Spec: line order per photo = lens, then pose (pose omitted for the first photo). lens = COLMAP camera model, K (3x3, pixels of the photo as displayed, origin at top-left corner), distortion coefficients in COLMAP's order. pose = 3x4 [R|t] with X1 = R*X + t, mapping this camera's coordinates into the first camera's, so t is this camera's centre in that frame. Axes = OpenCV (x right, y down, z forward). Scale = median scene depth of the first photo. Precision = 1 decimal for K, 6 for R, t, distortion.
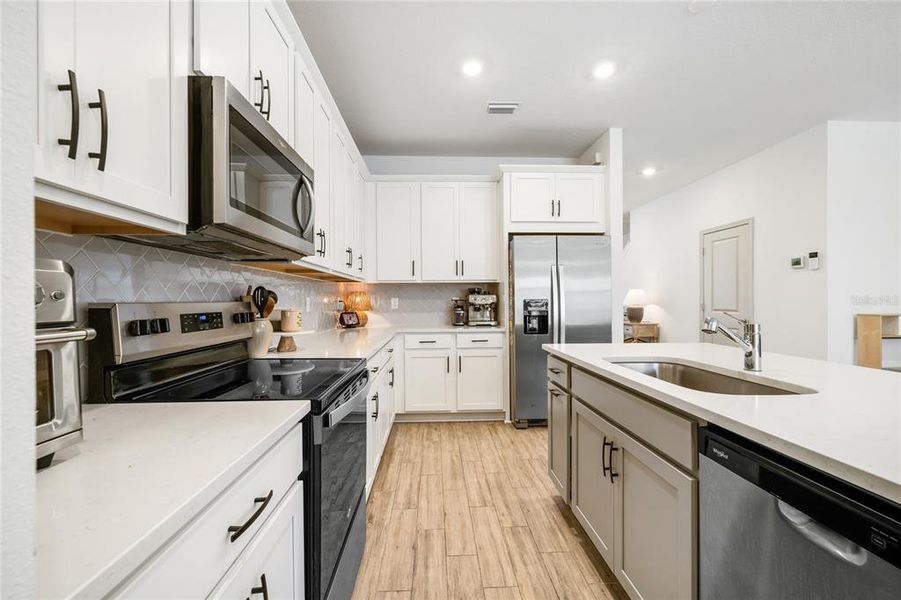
lens RADIAL K [[370.2, 0, 452.1], [0, 370.2, 303.7], [0, 0, 1]] dist [0.023833, 0.000132]
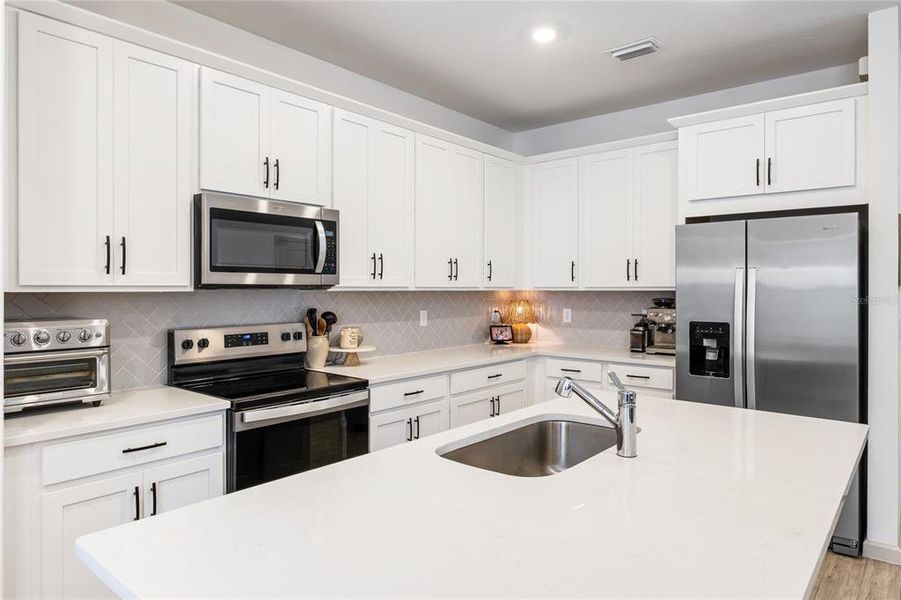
lens RADIAL K [[554.0, 0, 450.5], [0, 554.0, 300.0], [0, 0, 1]] dist [0.000202, 0.000154]
pose [[0.736820, 0.019604, -0.675805, 0.517937], [-0.011298, 0.999797, 0.016684, -0.057427], [0.675995, -0.004658, 0.736892, -0.009041]]
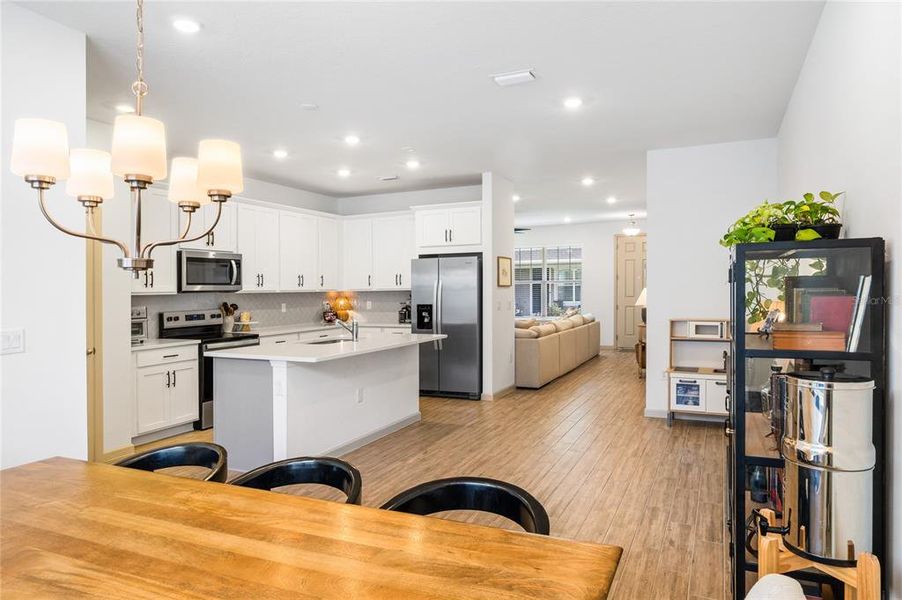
lens RADIAL K [[547.3, 0, 472.5], [0, 547.3, 286.1], [0, 0, 1]] dist [0.000618, 0.000110]
pose [[0.903854, -0.010696, -0.427707, 1.225965], [0.006366, 0.999913, -0.011553, -0.052393], [0.427794, 0.007719, 0.903843, -0.760226]]
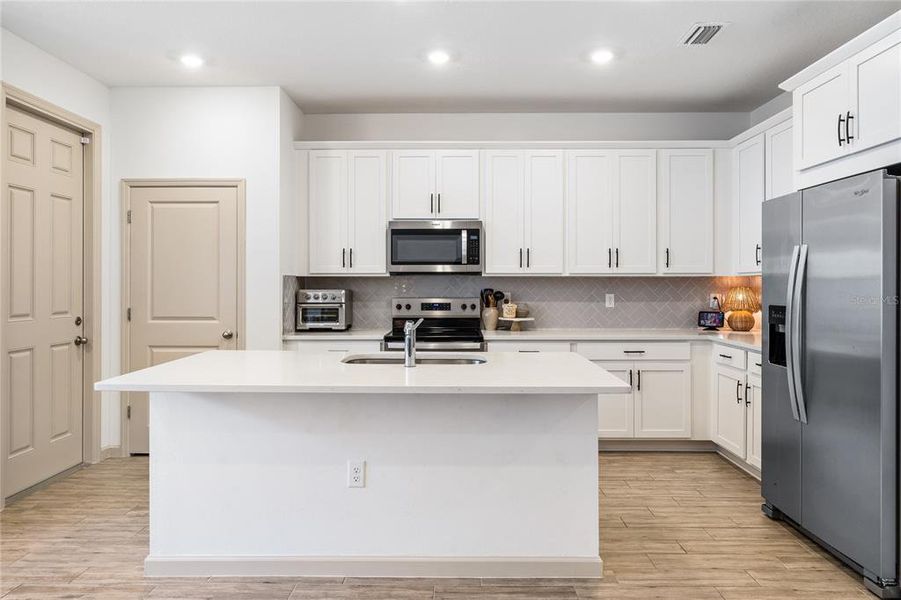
lens RADIAL K [[577.6, 0, 460.2], [0, 577.6, 289.6], [0, 0, 1]] dist [0.001506, 0.000911]
pose [[-0.040368, 0.022287, -0.998936, 1.118539], [-0.010281, 0.999689, 0.022719, -0.053900], [0.999132, 0.011187, -0.040126, 0.506502]]
